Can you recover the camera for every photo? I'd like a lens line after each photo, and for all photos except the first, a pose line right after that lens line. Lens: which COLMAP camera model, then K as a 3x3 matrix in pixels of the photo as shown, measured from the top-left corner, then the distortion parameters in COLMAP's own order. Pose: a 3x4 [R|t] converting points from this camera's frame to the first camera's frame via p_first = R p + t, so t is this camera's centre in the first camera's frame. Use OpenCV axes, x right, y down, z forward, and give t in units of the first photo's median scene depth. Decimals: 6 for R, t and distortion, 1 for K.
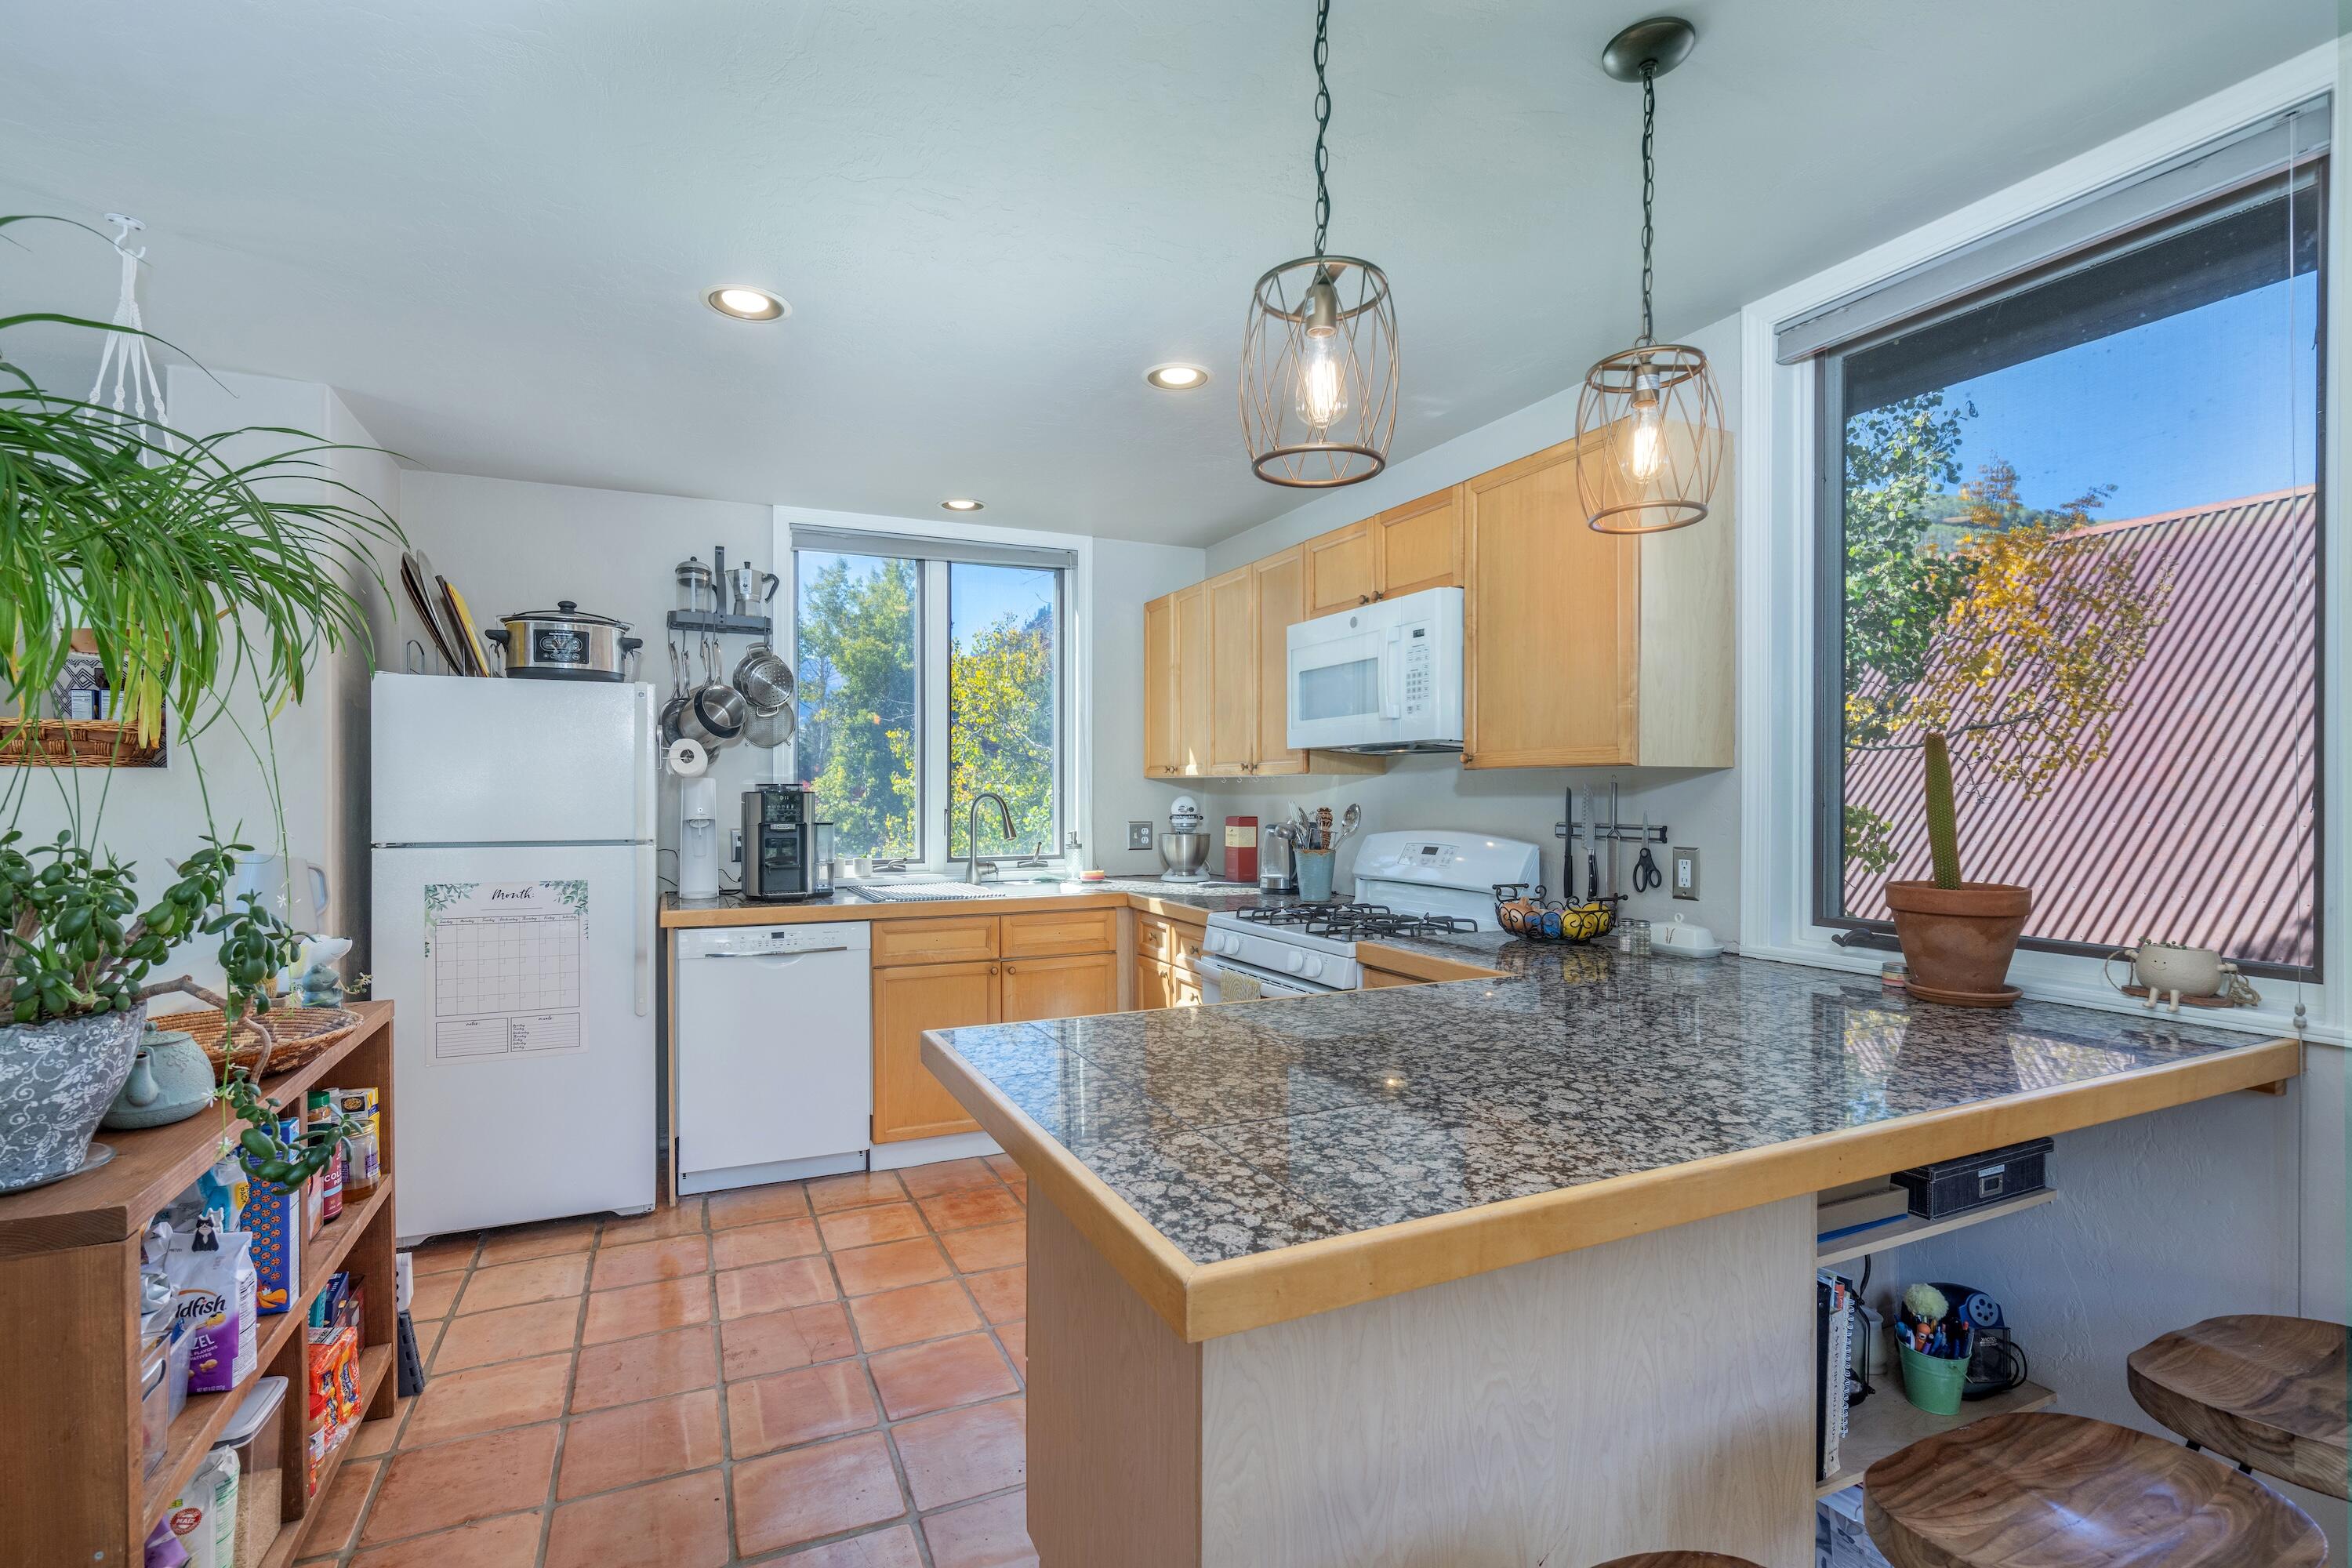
lens RADIAL K [[1099.4, 0, 1157.3], [0, 1099.4, 788.3], [0, 0, 1]] dist [0.000995, 0.000115]
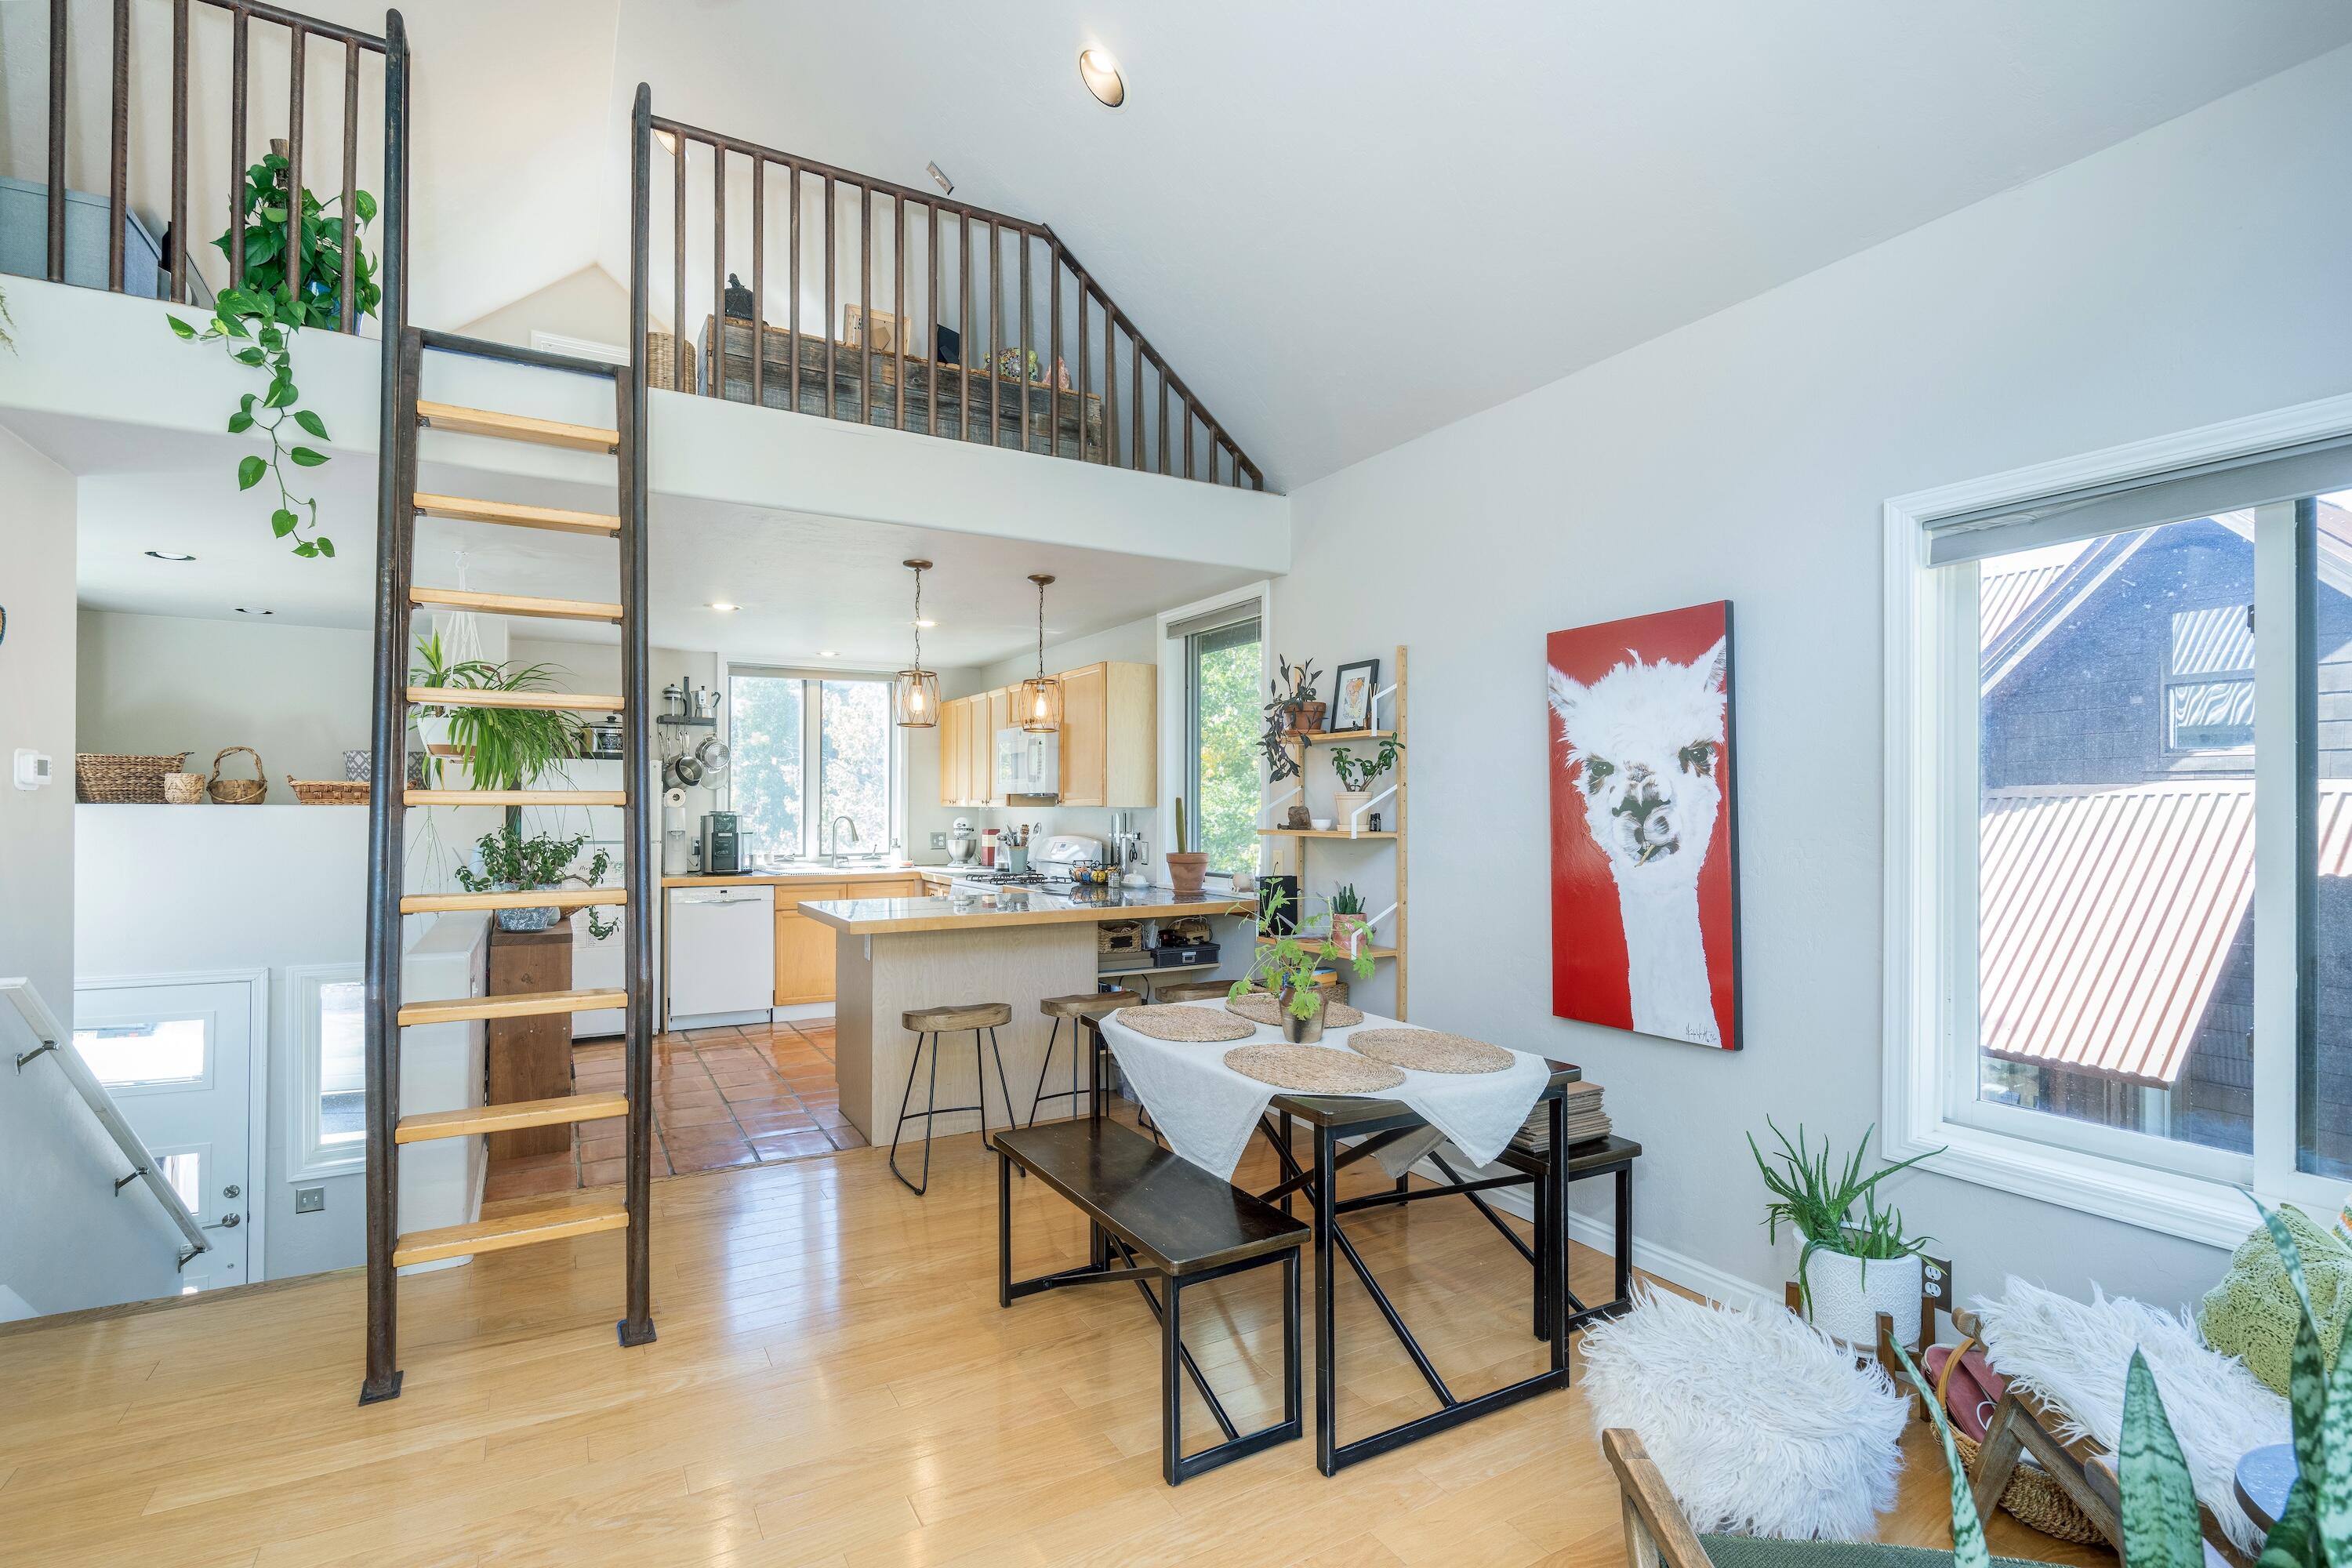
lens RADIAL K [[1099.4, 0, 1166.7], [0, 1099.4, 788.7], [0, 0, 1]] dist [0.000995, 0.000115]
pose [[0.995126, 0.001937, 0.098591, 0.209901], [-0.000480, 0.999890, -0.014794, -0.015251], [-0.098609, 0.014675, 0.995018, -0.891159]]
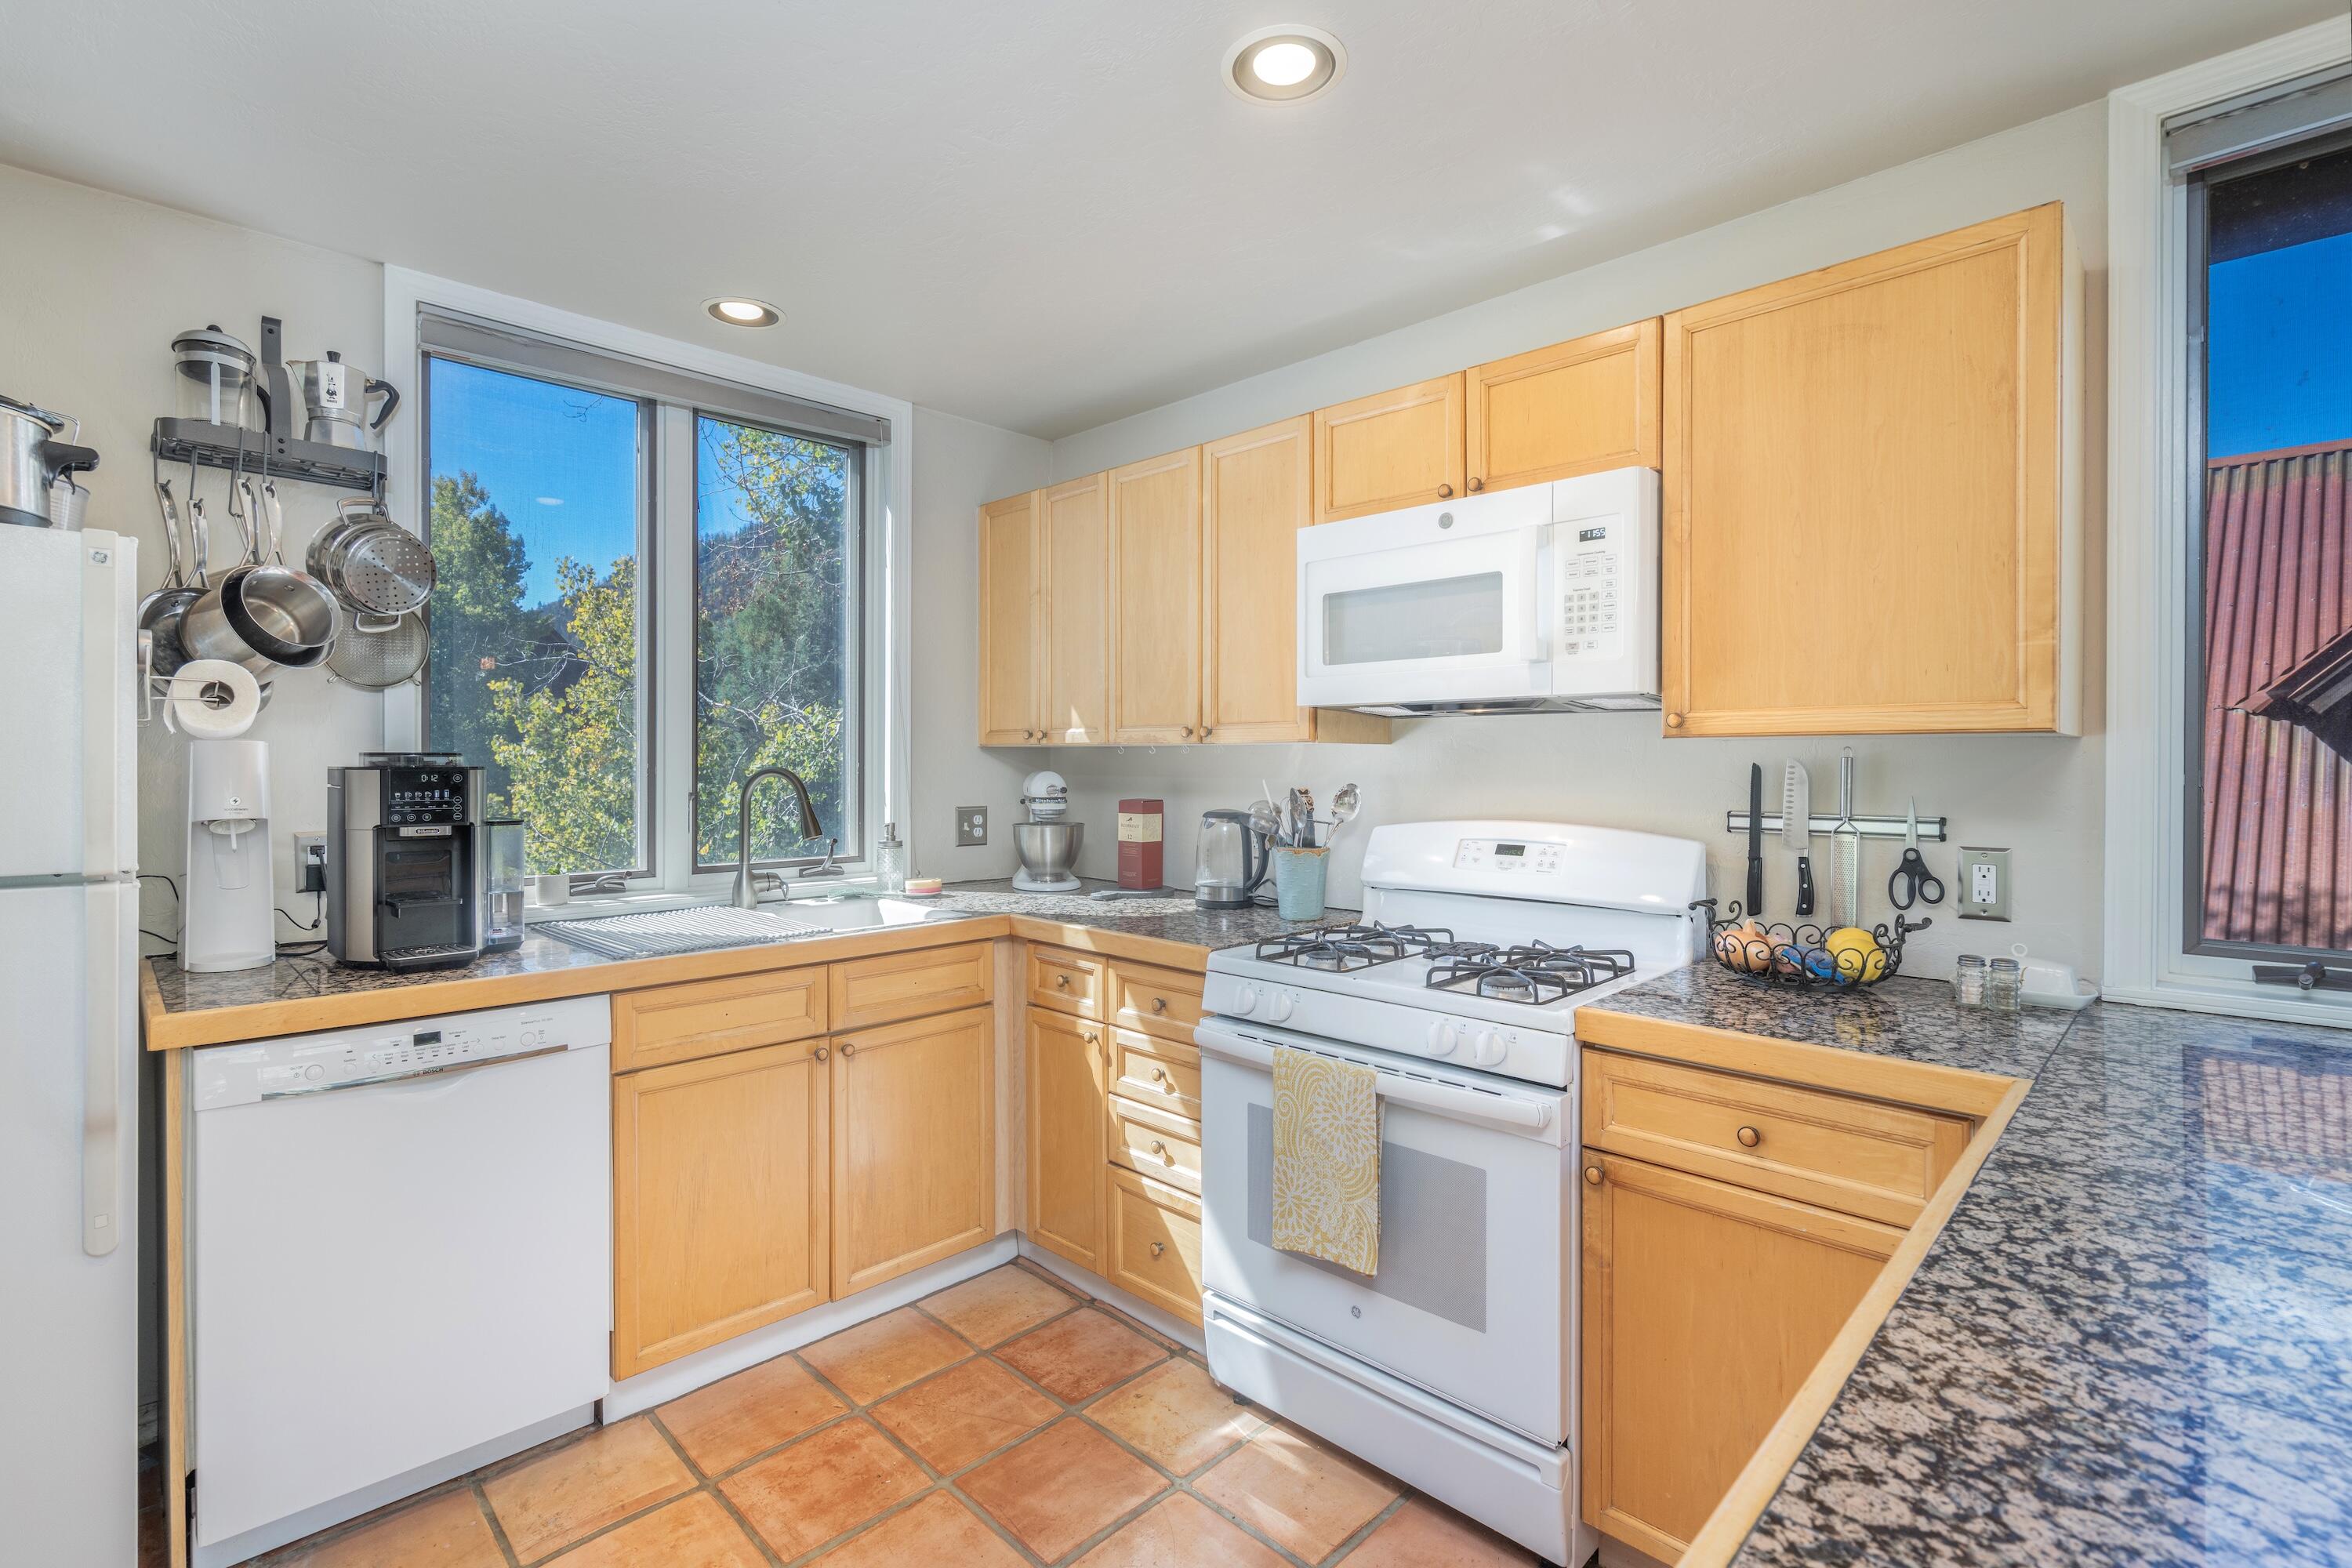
lens RADIAL K [[1099.4, 0, 1193.3], [0, 1099.4, 761.8], [0, 0, 1]] dist [0.000995, 0.000115]
pose [[0.934371, 0.001715, 0.356297, -0.175847], [-0.002872, 0.999992, 0.002717, -0.002137], [-0.356289, -0.003562, 0.934369, 0.347094]]
